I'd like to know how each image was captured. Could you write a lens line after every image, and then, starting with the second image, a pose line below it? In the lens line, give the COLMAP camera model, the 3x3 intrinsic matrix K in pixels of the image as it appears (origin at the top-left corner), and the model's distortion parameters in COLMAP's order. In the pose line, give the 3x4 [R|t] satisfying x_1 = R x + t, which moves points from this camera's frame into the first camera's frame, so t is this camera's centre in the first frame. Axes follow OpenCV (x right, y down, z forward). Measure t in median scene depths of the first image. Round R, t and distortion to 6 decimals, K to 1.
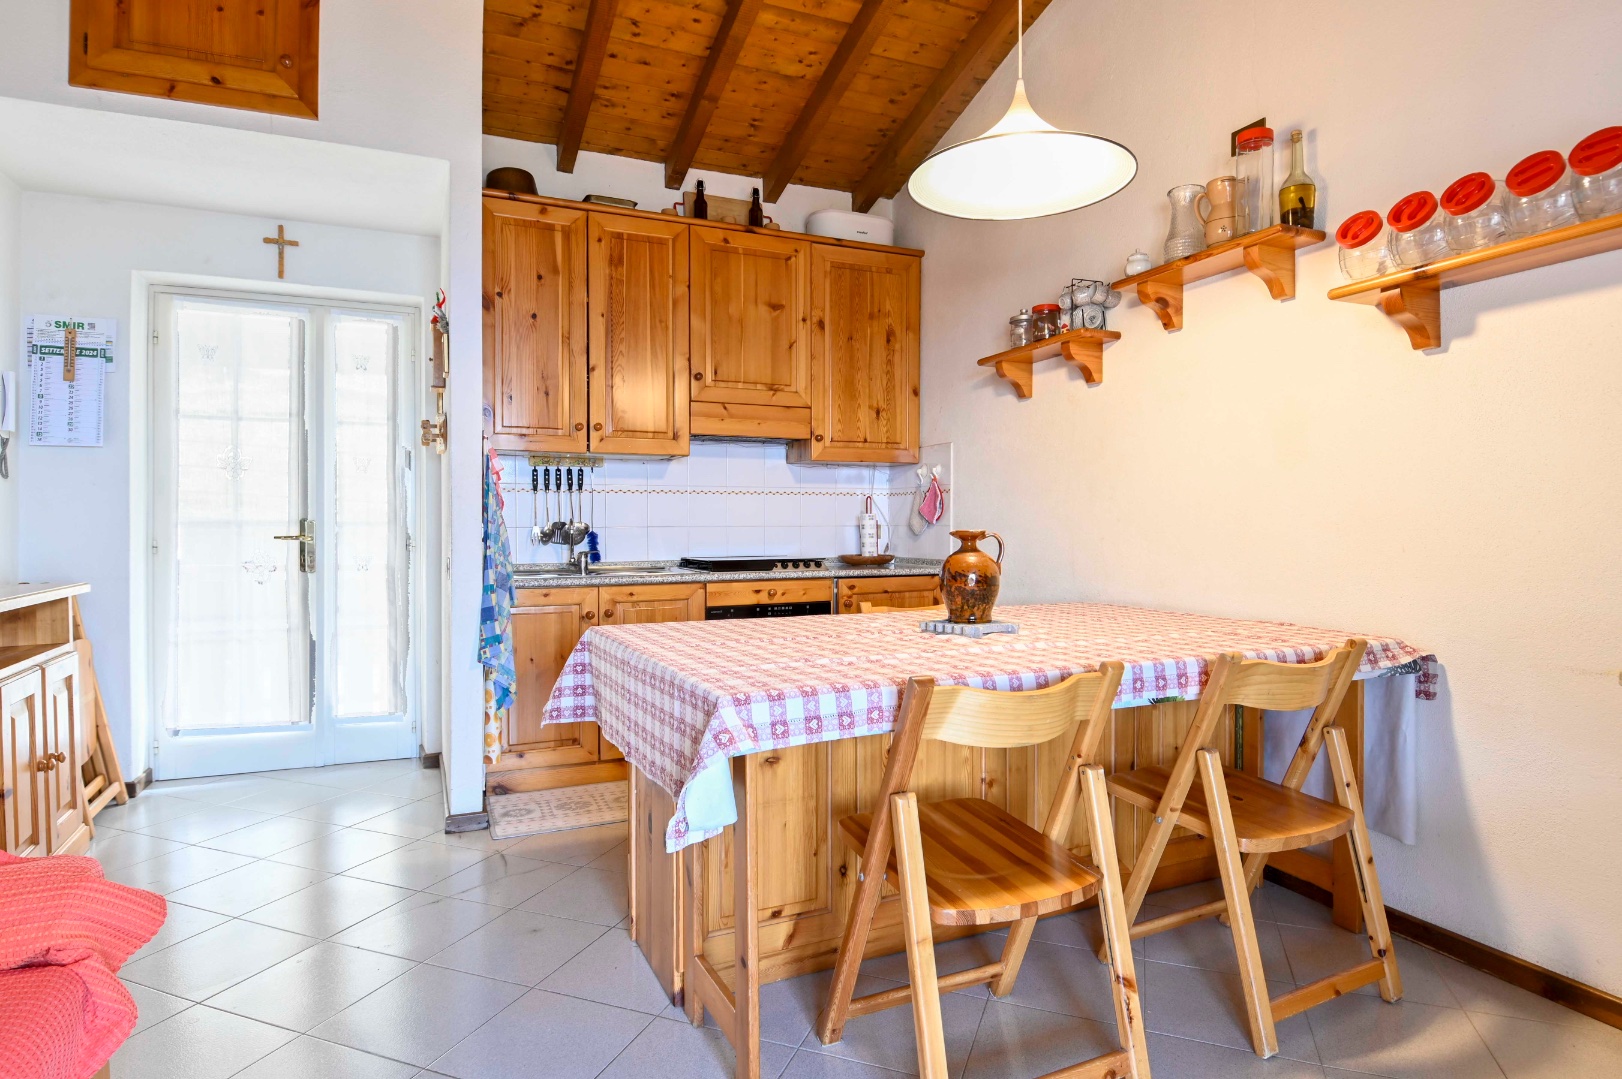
lens RADIAL K [[870.8, 0, 797.9], [0, 870.8, 536.0], [0, 0, 1]] dist [0.012520, -0.018120]
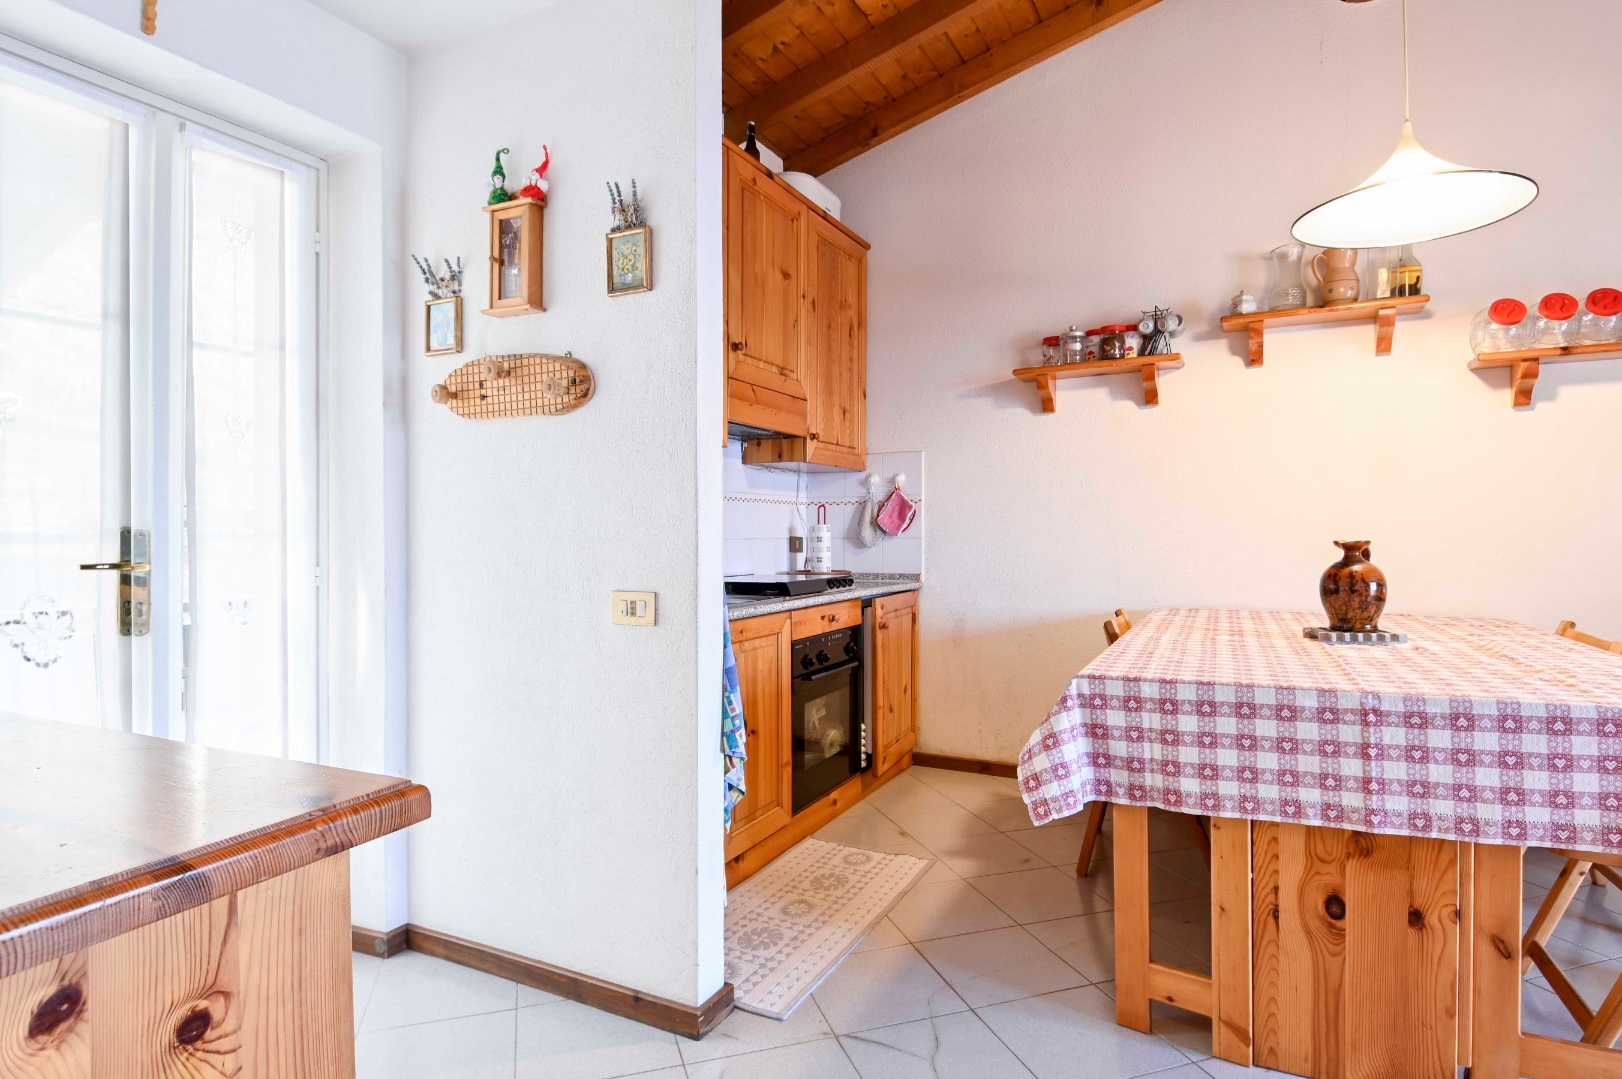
lens RADIAL K [[870.8, 0, 807.7], [0, 870.8, 540.6], [0, 0, 1]] dist [0.012520, -0.018120]
pose [[0.770110, -0.005983, 0.637883, -0.586649], [0.012527, 0.999905, -0.005746, -0.005127], [-0.637788, 0.012416, 0.770112, 0.377413]]
